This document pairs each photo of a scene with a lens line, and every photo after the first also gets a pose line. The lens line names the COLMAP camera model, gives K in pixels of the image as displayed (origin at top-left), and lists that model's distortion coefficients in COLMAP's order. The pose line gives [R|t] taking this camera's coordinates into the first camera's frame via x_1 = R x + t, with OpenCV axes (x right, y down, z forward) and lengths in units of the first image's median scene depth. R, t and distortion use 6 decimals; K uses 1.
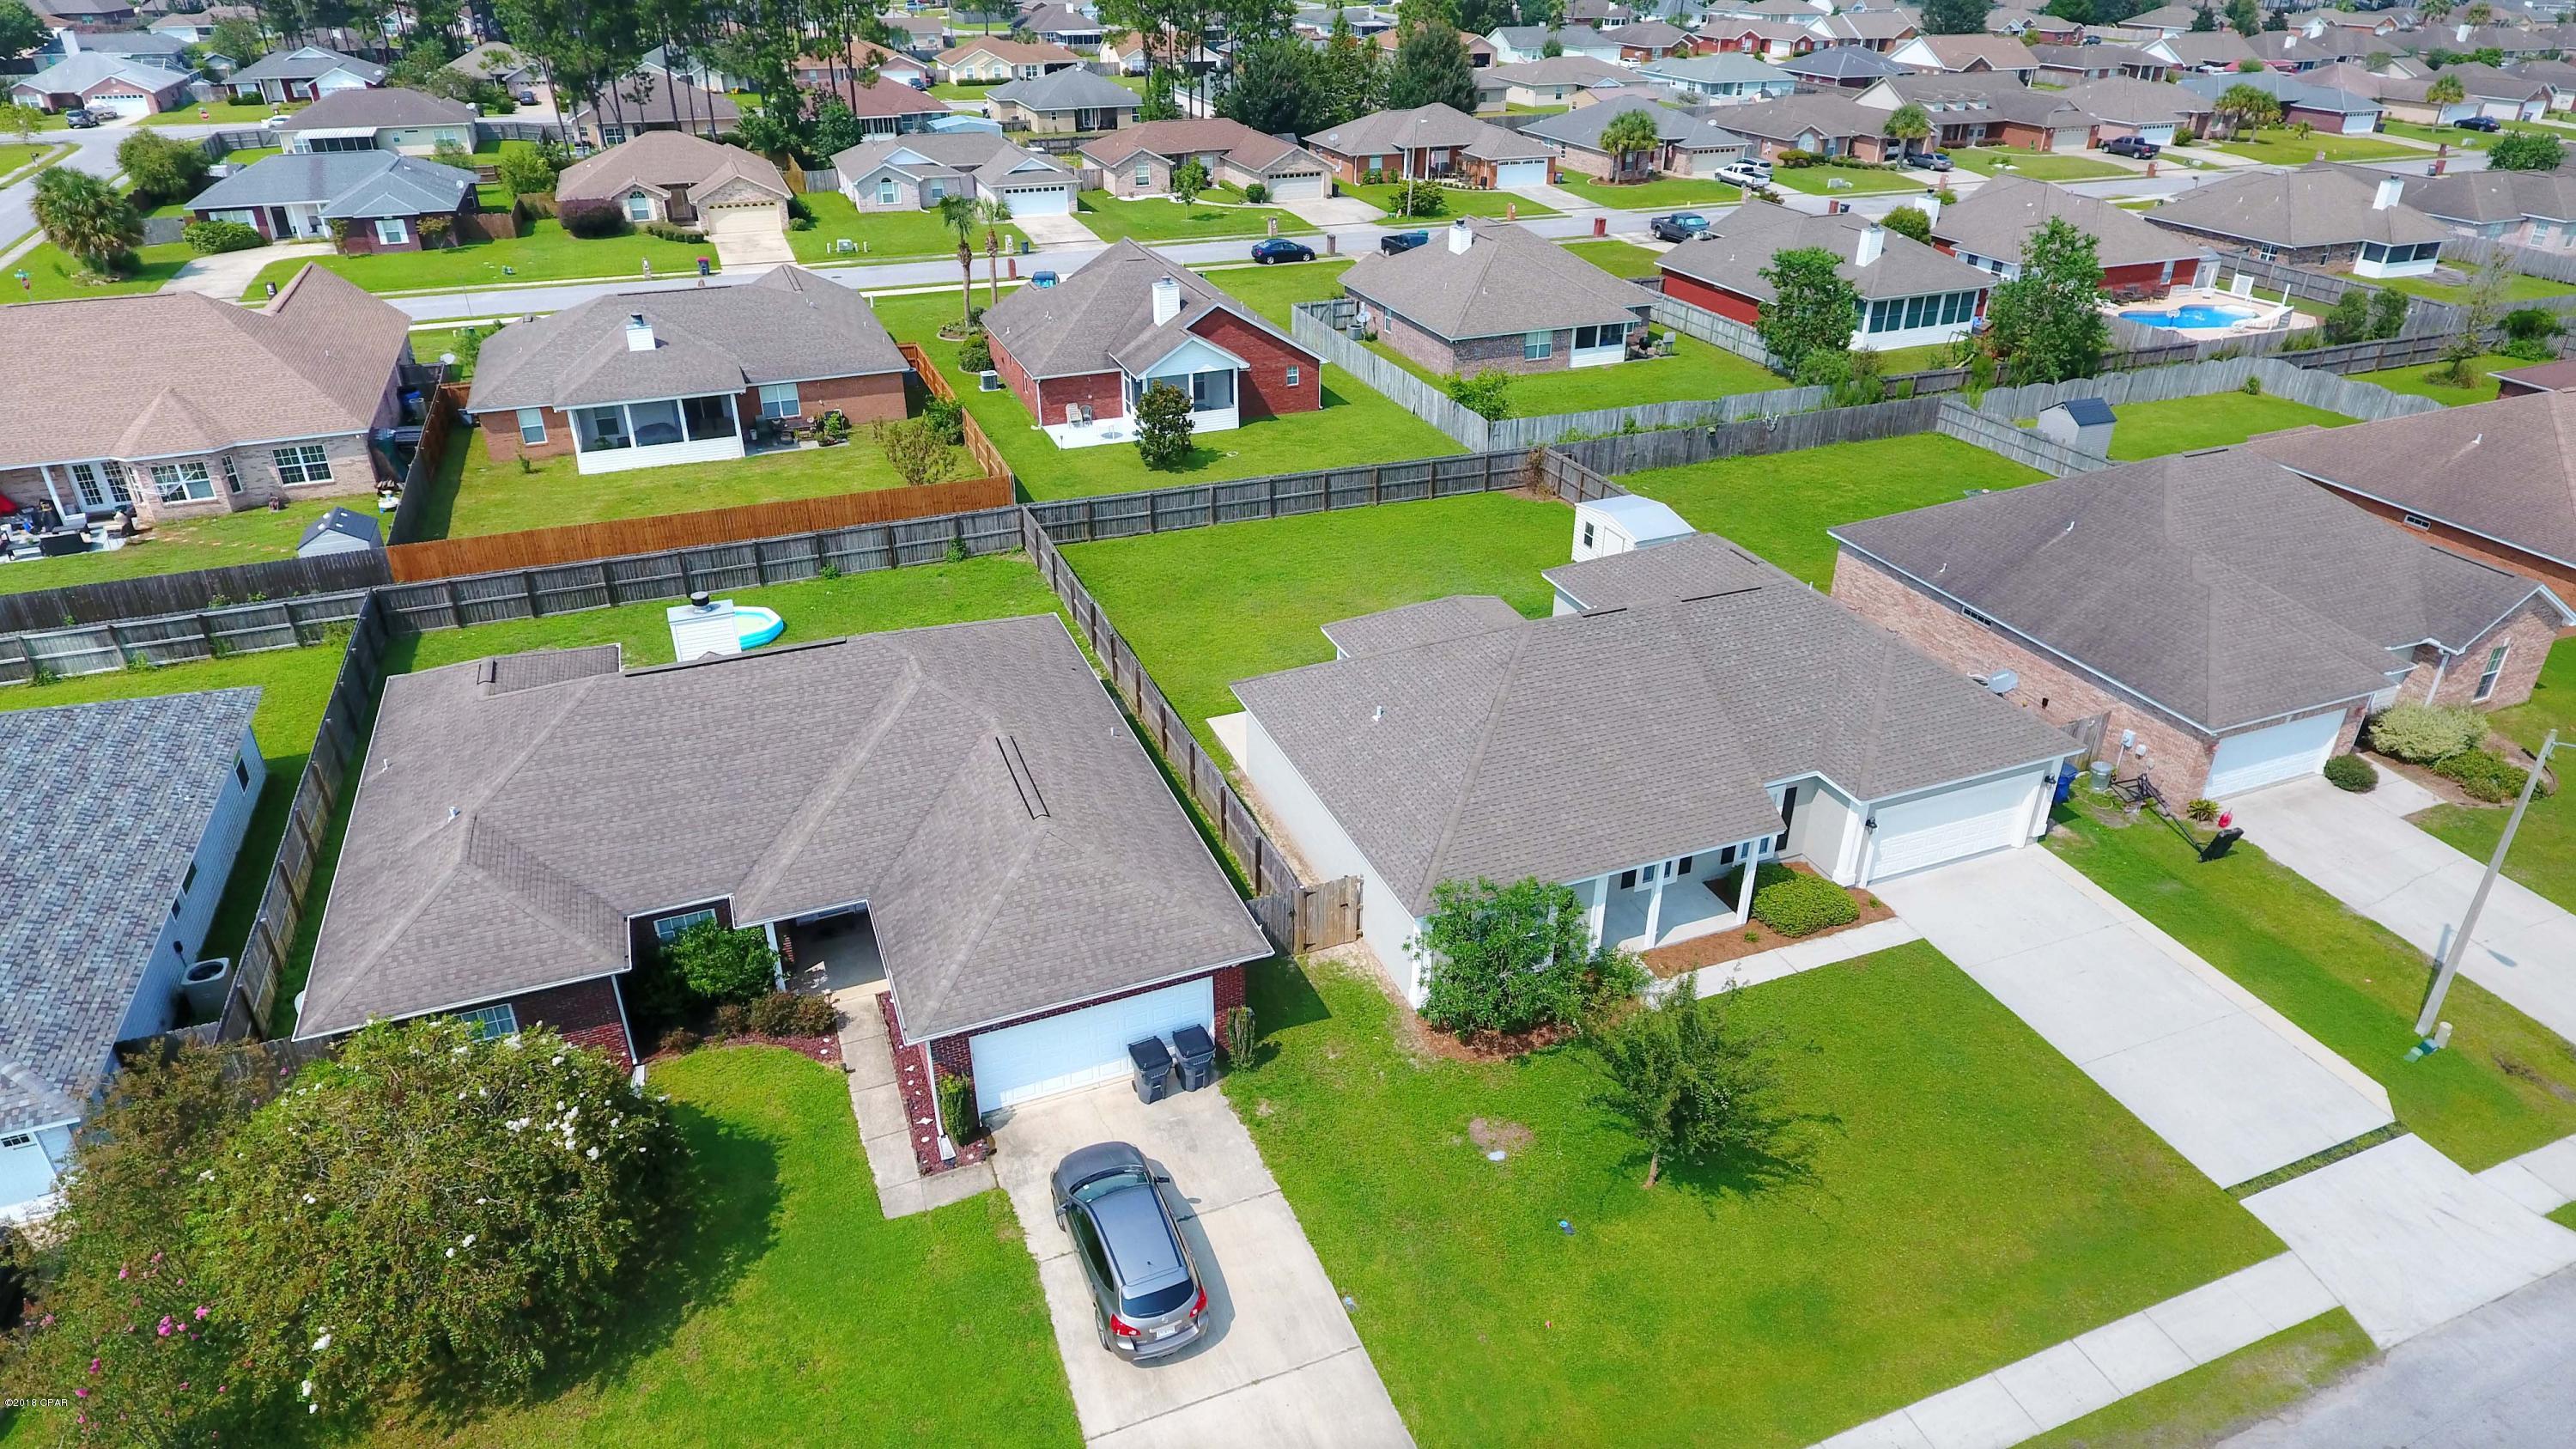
lens RADIAL K [[1504.9, 0, 1297.8], [0, 1504.9, 704.6], [0, 0, 1]] dist [-0.001839, -0.001507]
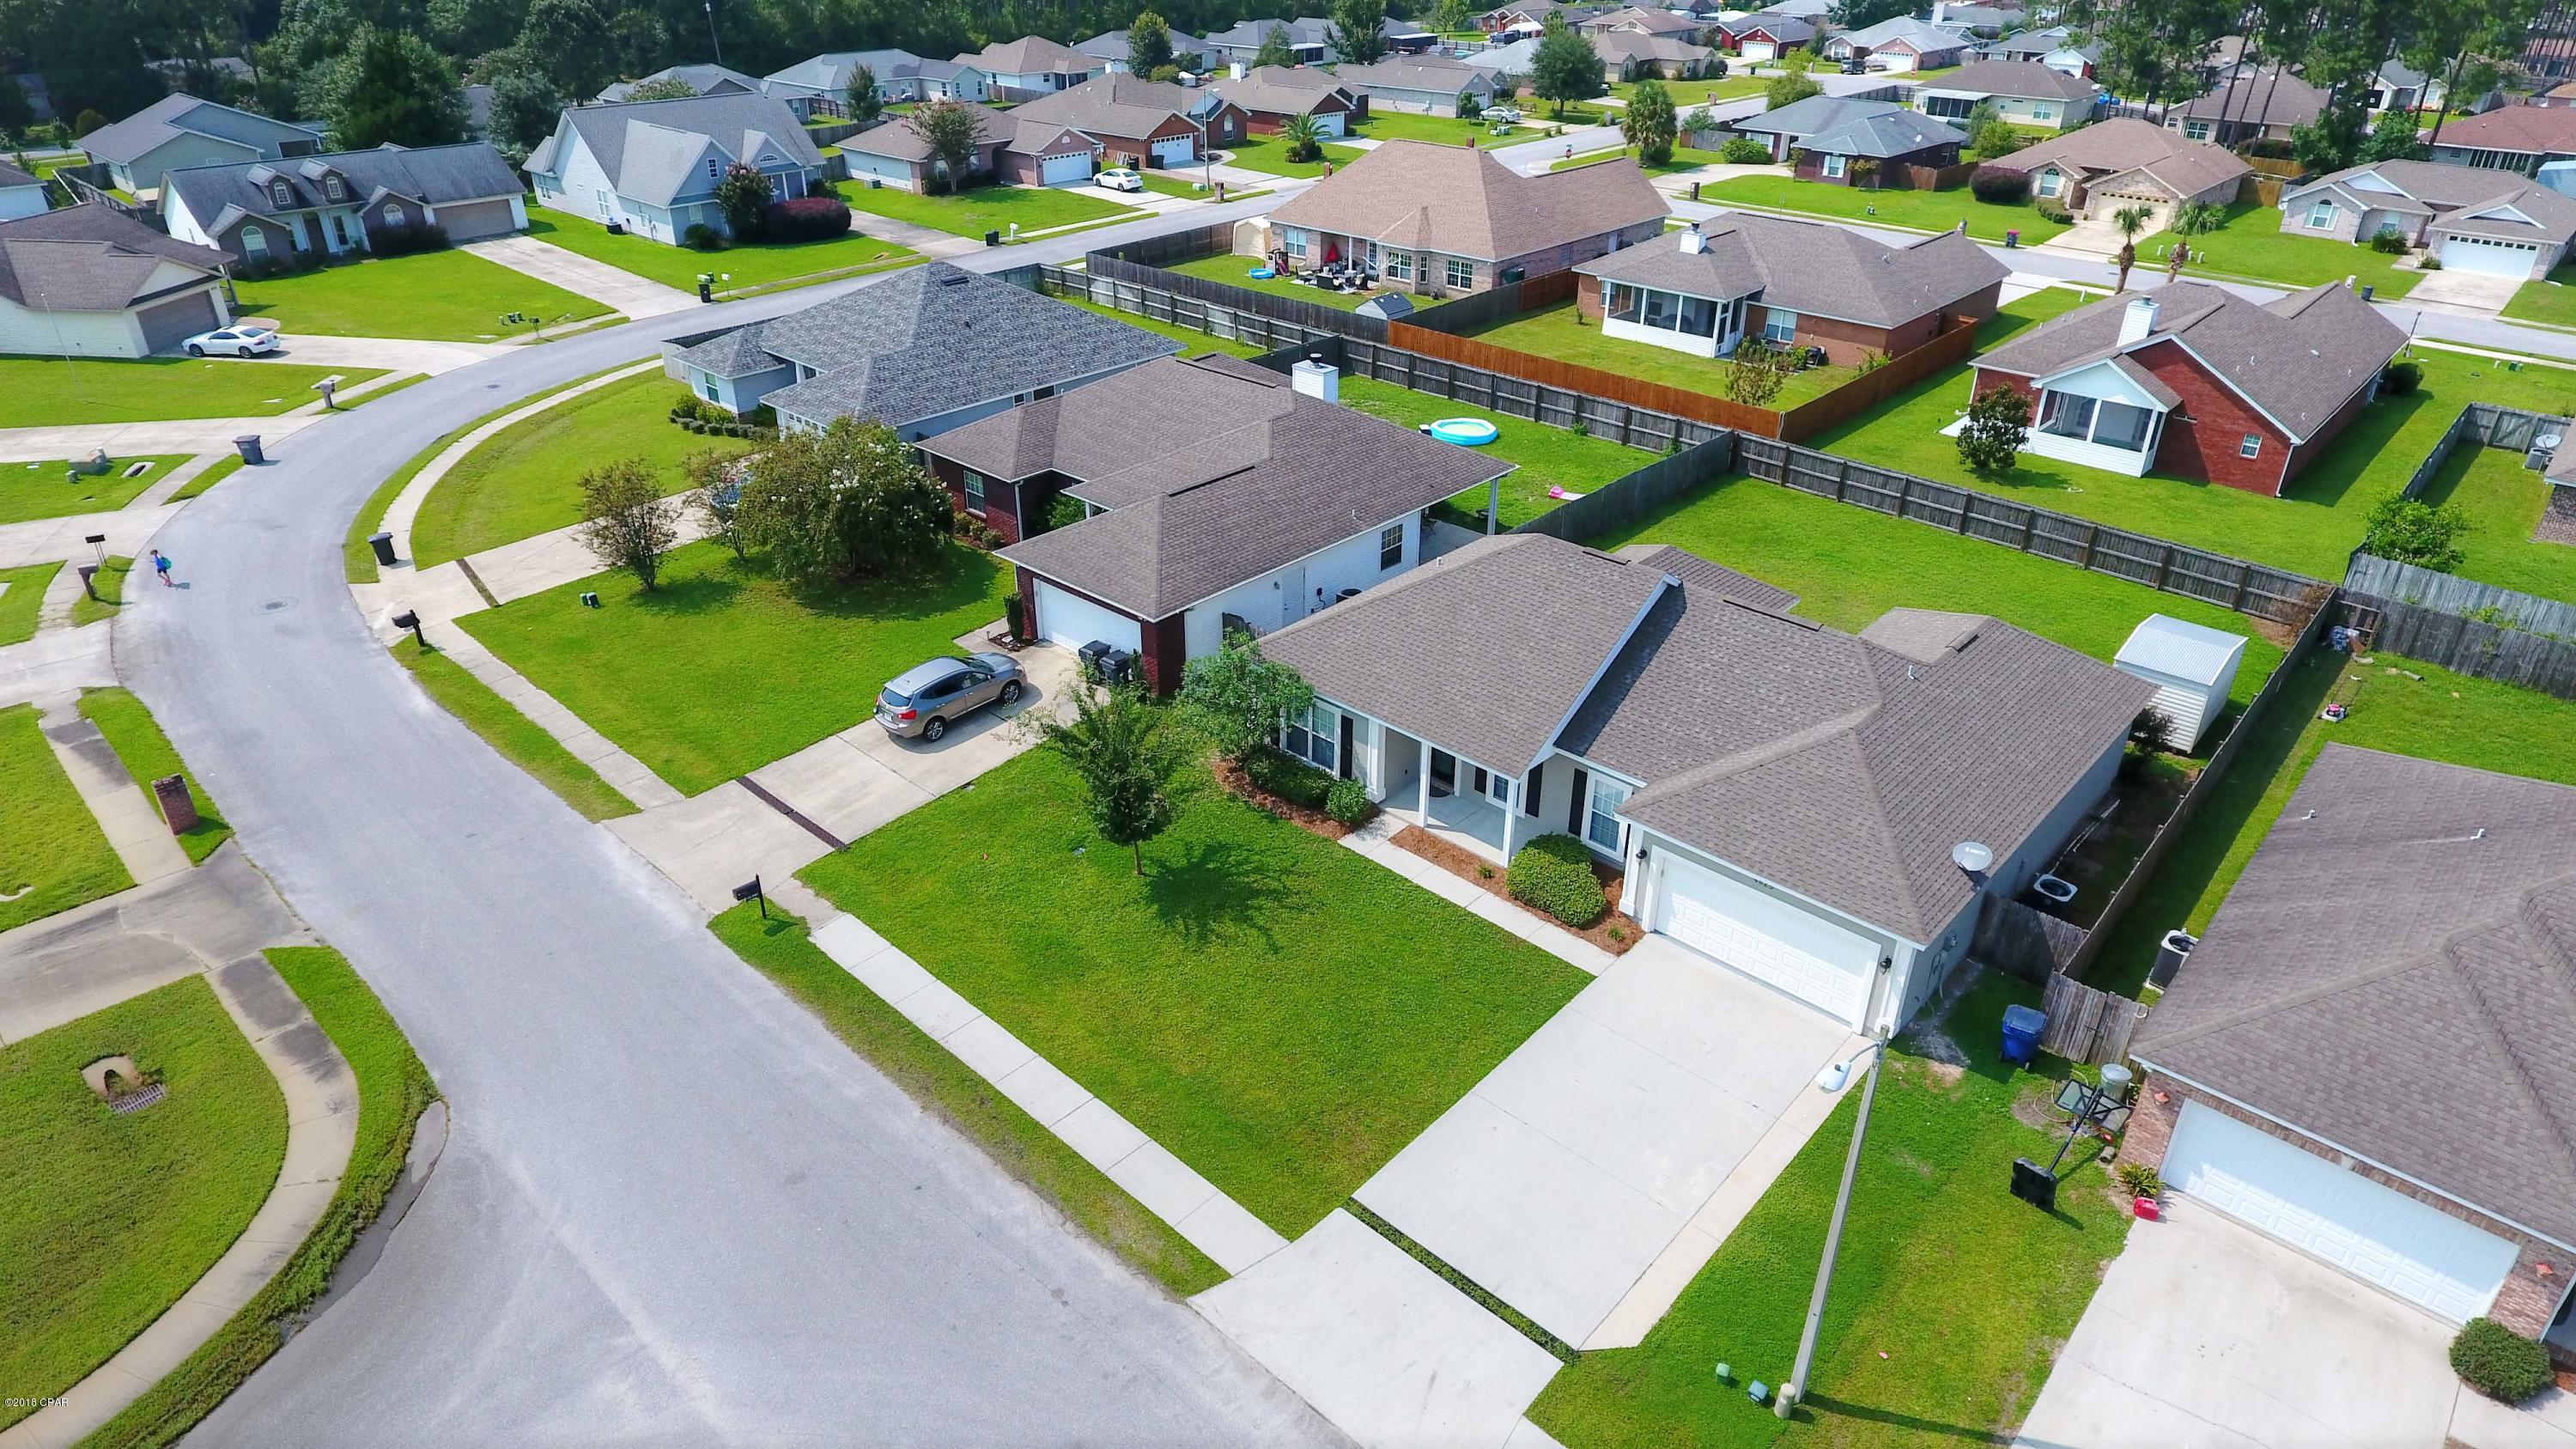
lens RADIAL K [[1504.9, 0, 1310.2], [0, 1504.9, 696.6], [0, 0, 1]] dist [-0.001839, -0.001507]
pose [[0.429999, 0.423555, -0.797309, 0.648602], [-0.427456, 0.873379, 0.233432, -0.088275], [0.795224, 0.240439, 0.556603, 0.194200]]
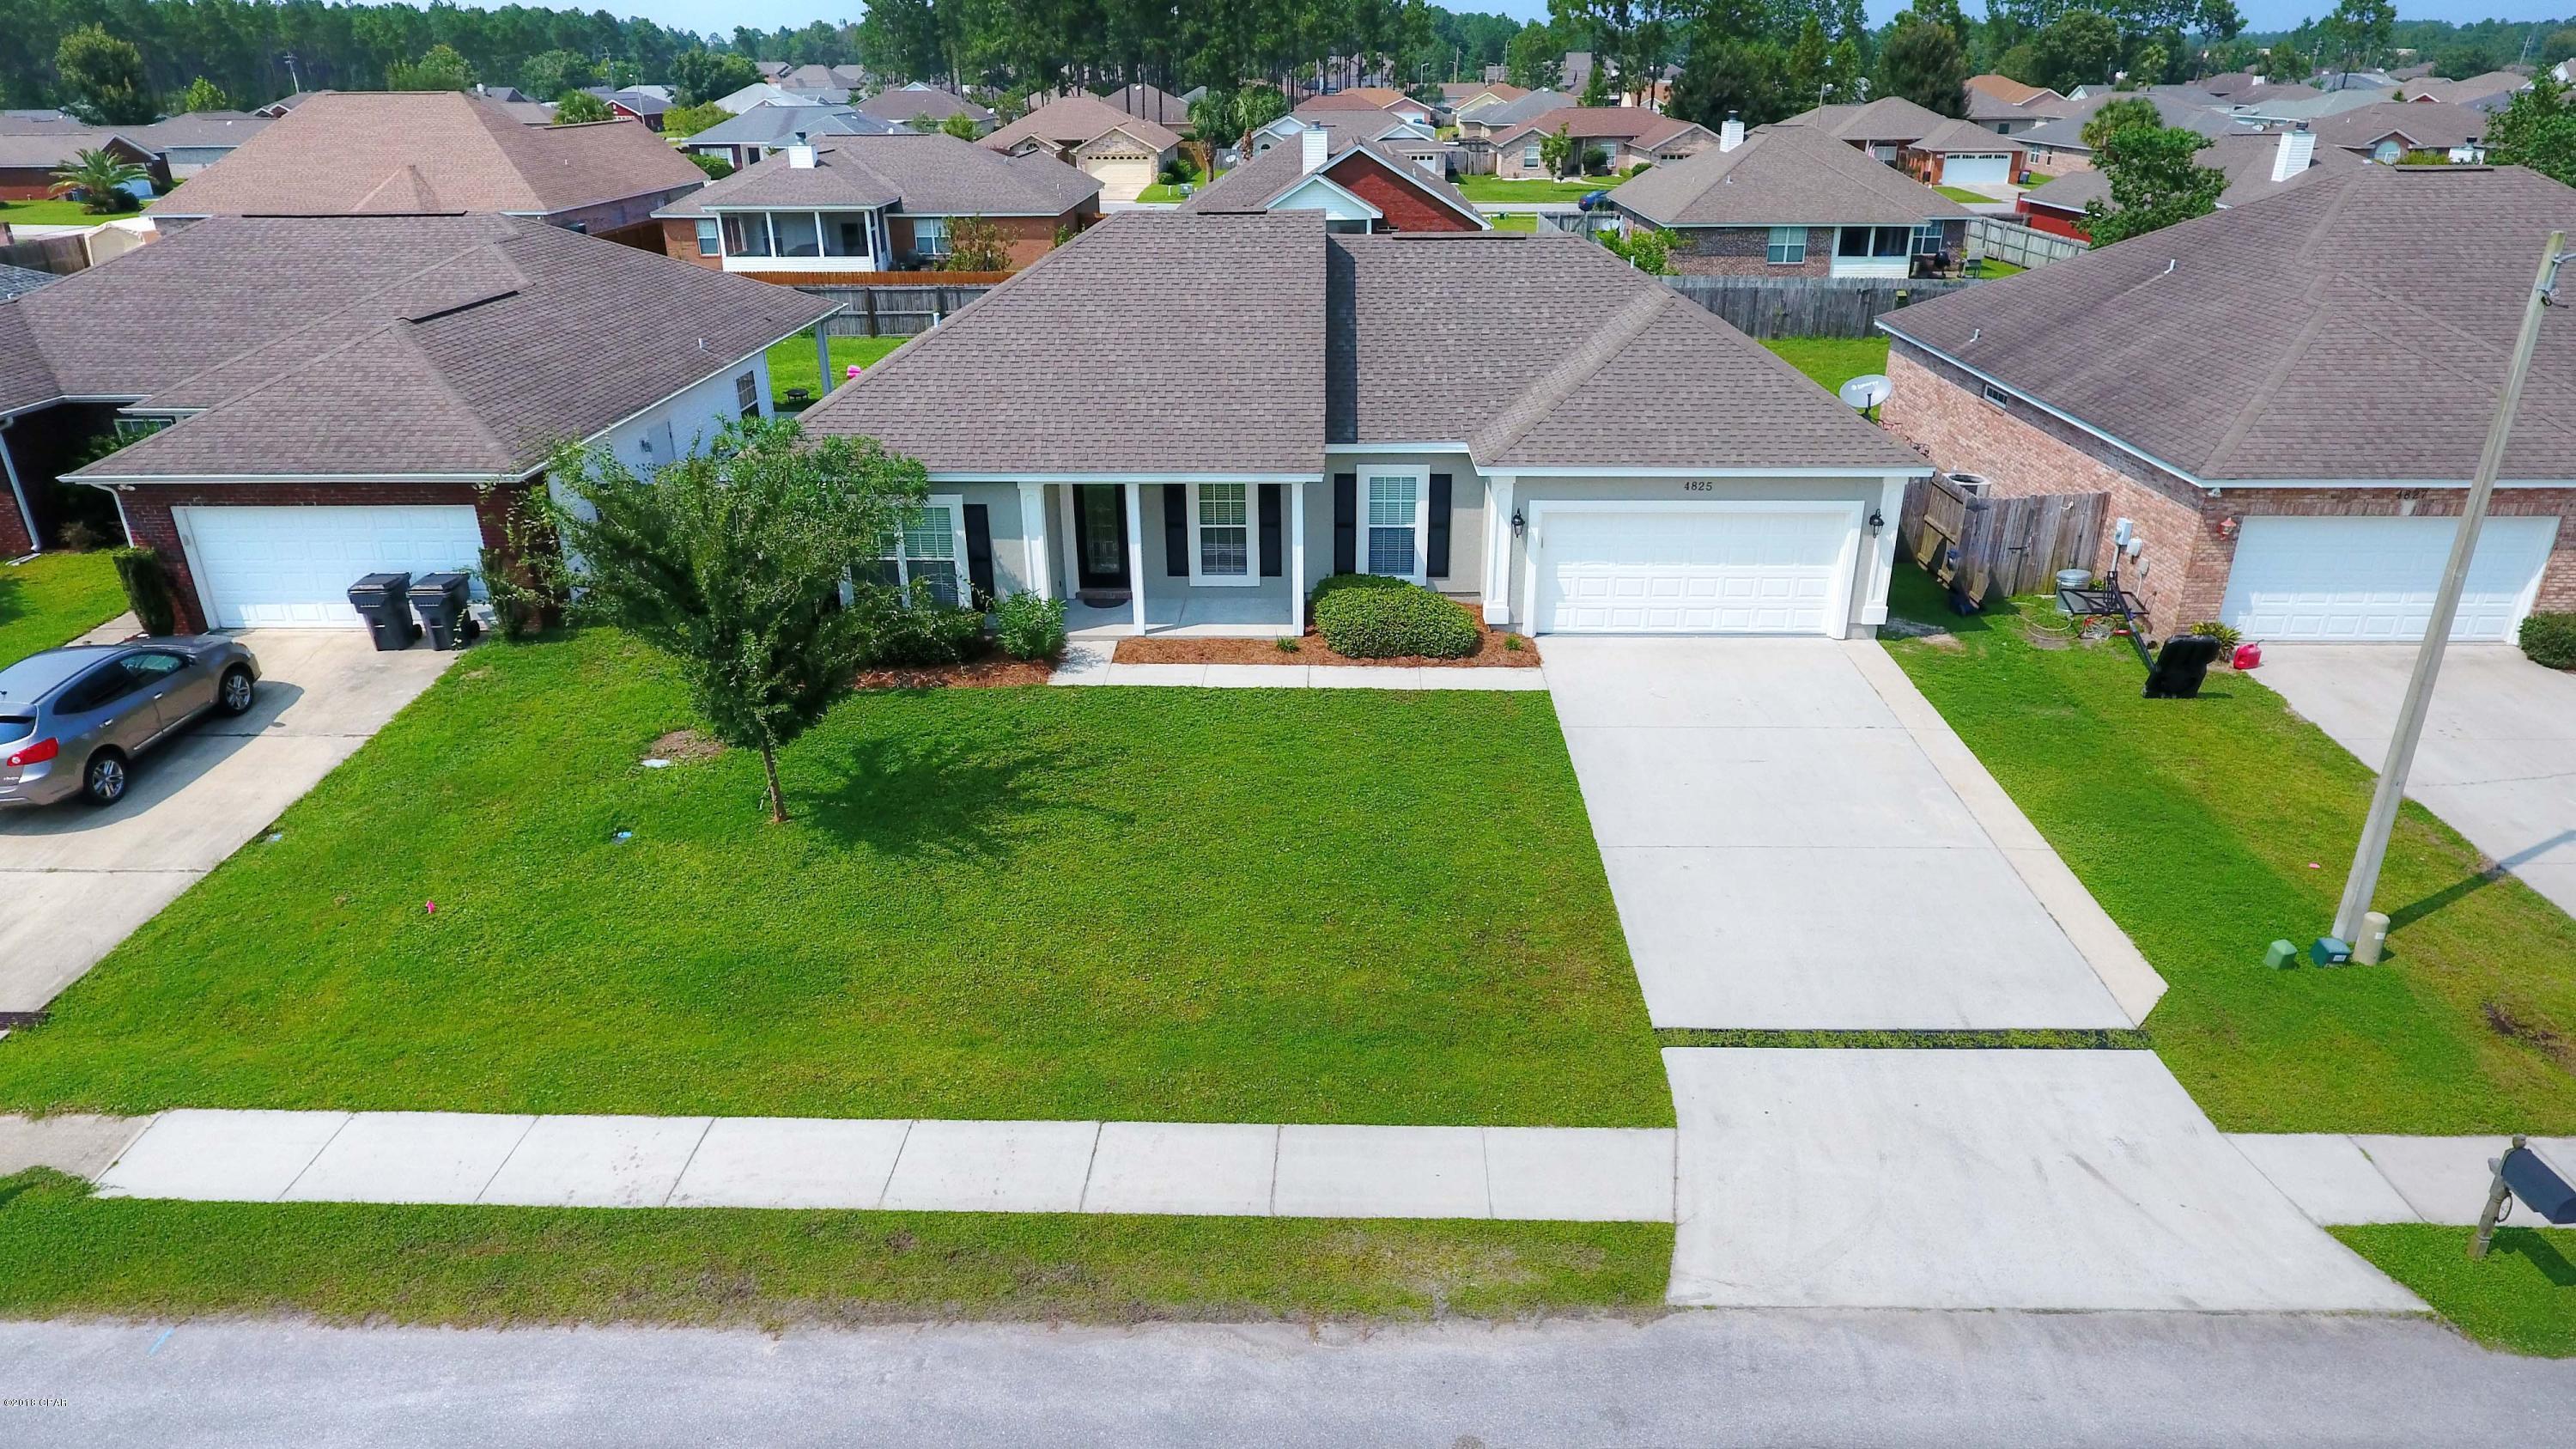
lens RADIAL K [[1504.9, 0, 1300.7], [0, 1504.9, 699.0], [0, 0, 1]] dist [-0.001839, -0.001507]
pose [[0.920647, 0.144061, -0.362844, 0.355961], [-0.174243, 0.983345, -0.051688, 0.135400], [0.349354, 0.110810, 0.930415, 0.235790]]
